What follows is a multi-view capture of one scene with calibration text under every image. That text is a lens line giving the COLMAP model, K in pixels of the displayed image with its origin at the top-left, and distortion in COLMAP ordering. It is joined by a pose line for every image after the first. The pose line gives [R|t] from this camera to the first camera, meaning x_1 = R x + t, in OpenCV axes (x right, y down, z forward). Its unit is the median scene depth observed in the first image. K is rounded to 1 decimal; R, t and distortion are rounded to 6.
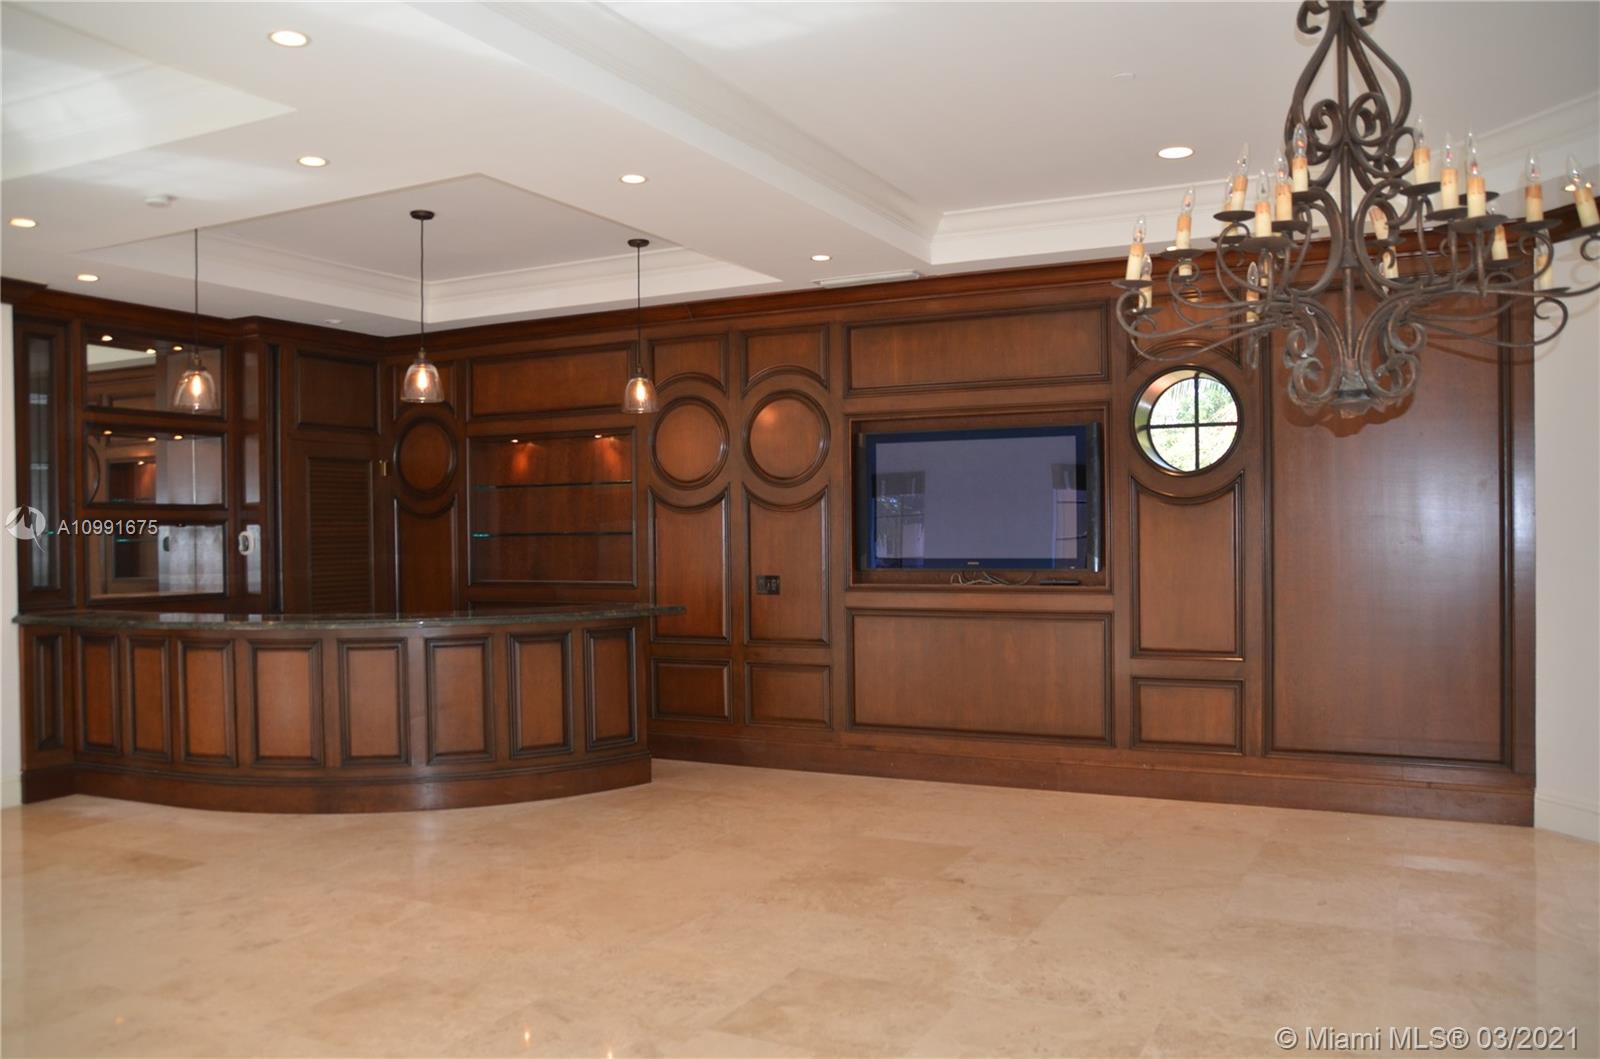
lens RADIAL K [[1281.3, 0, 800.0], [0, 1281.3, 529.5], [0, 0, 1]] dist [-0.145788, 0.165679]
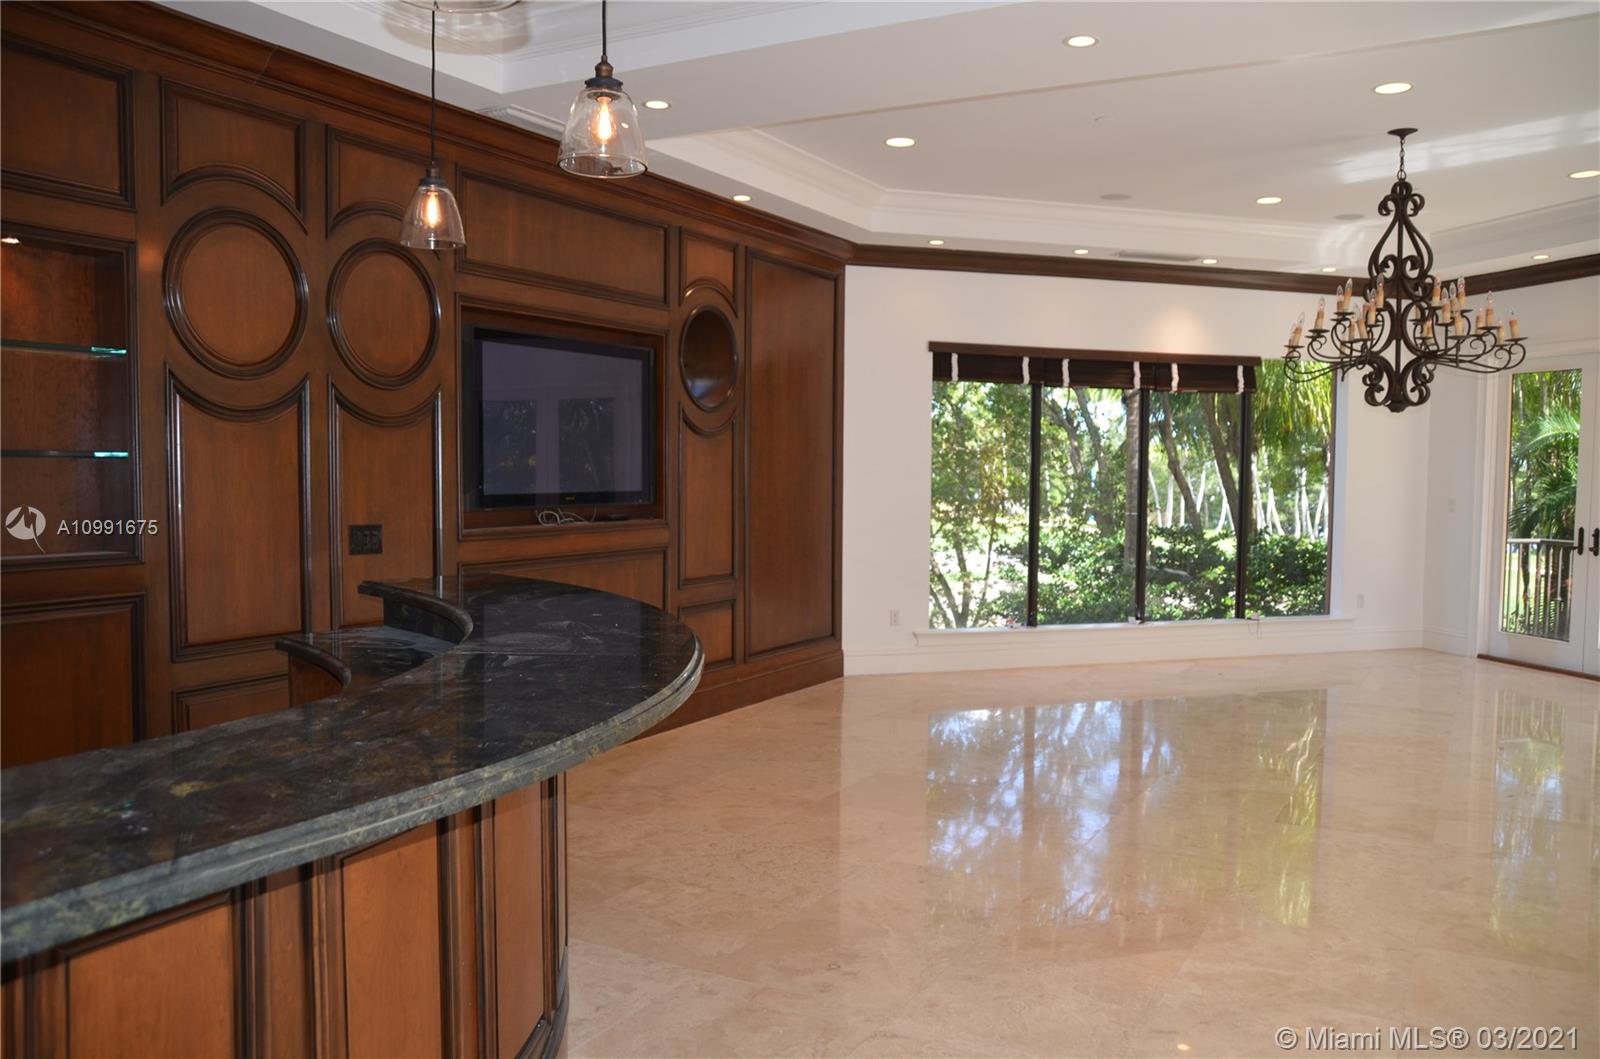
lens RADIAL K [[1281.3, 0, 800.0], [0, 1281.3, 529.5], [0, 0, 1]] dist [-0.145788, 0.165679]
pose [[0.029019, -0.039316, 0.998805, -0.741902], [-0.009925, 0.999166, 0.039619, 0.012664], [-0.999530, -0.011062, 0.028605, 0.873258]]
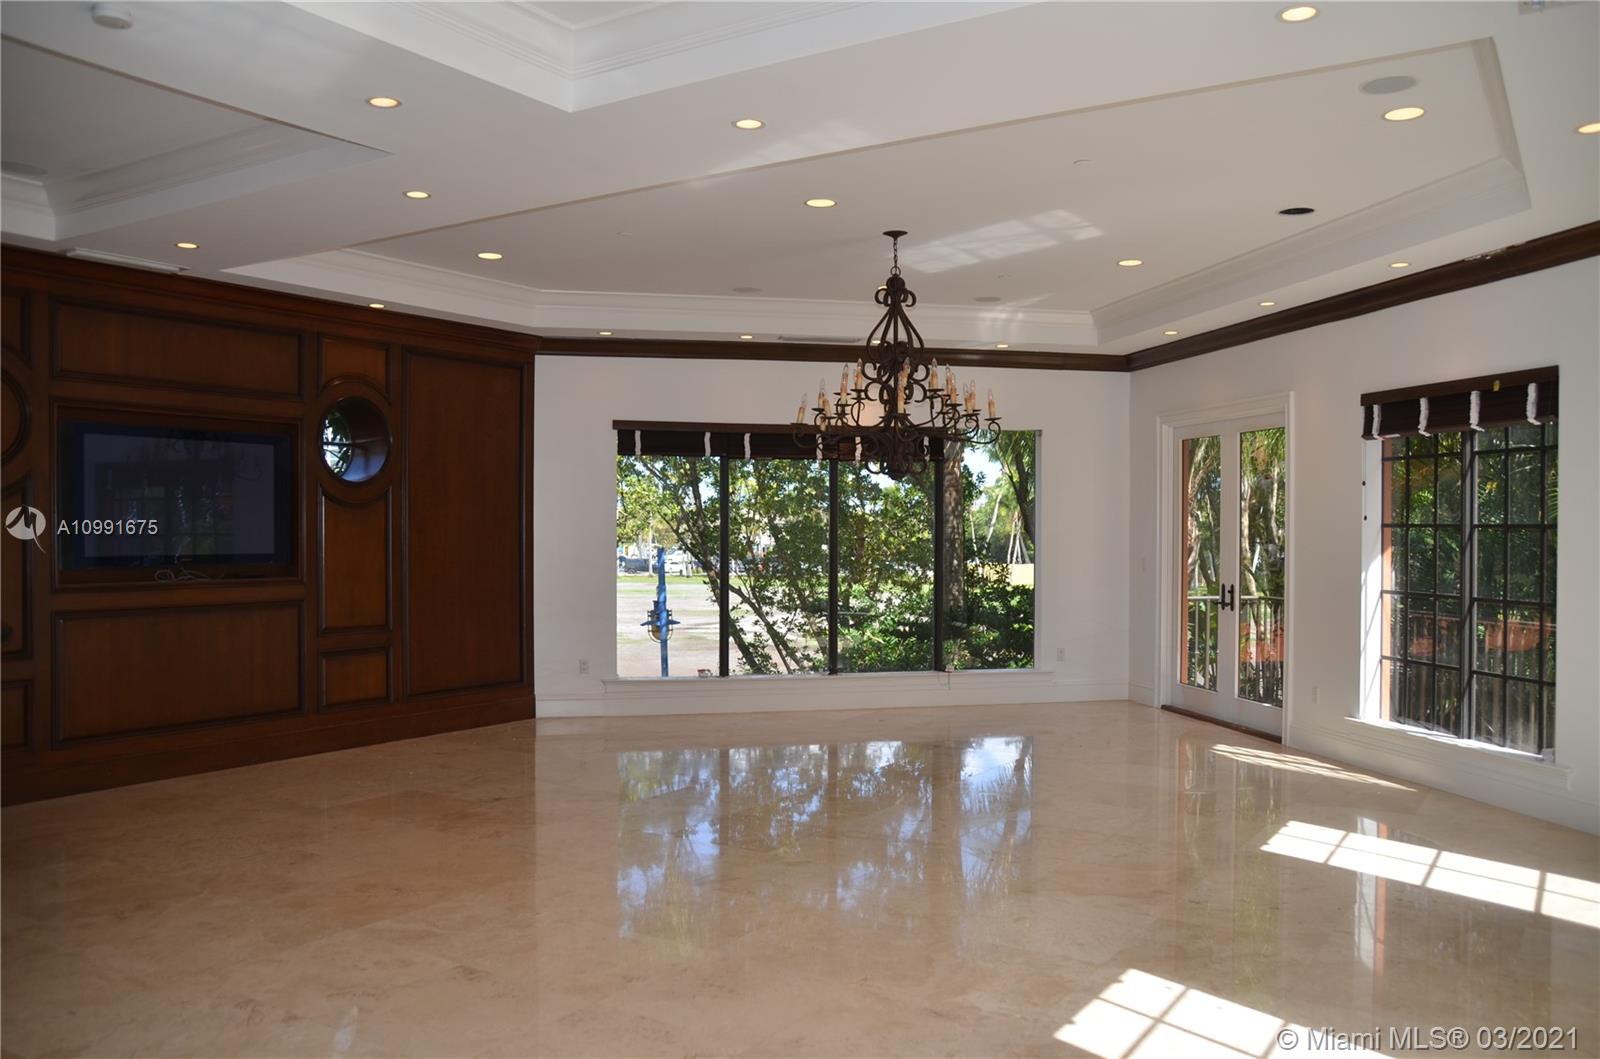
lens RADIAL K [[1281.3, 0, 800.0], [0, 1281.3, 529.5], [0, 0, 1]] dist [-0.145788, 0.165679]
pose [[0.100373, 0.009706, 0.994903, -0.864469], [-0.005757, 0.999941, -0.009175, 0.009046], [-0.994933, -0.004807, 0.100423, 0.431290]]
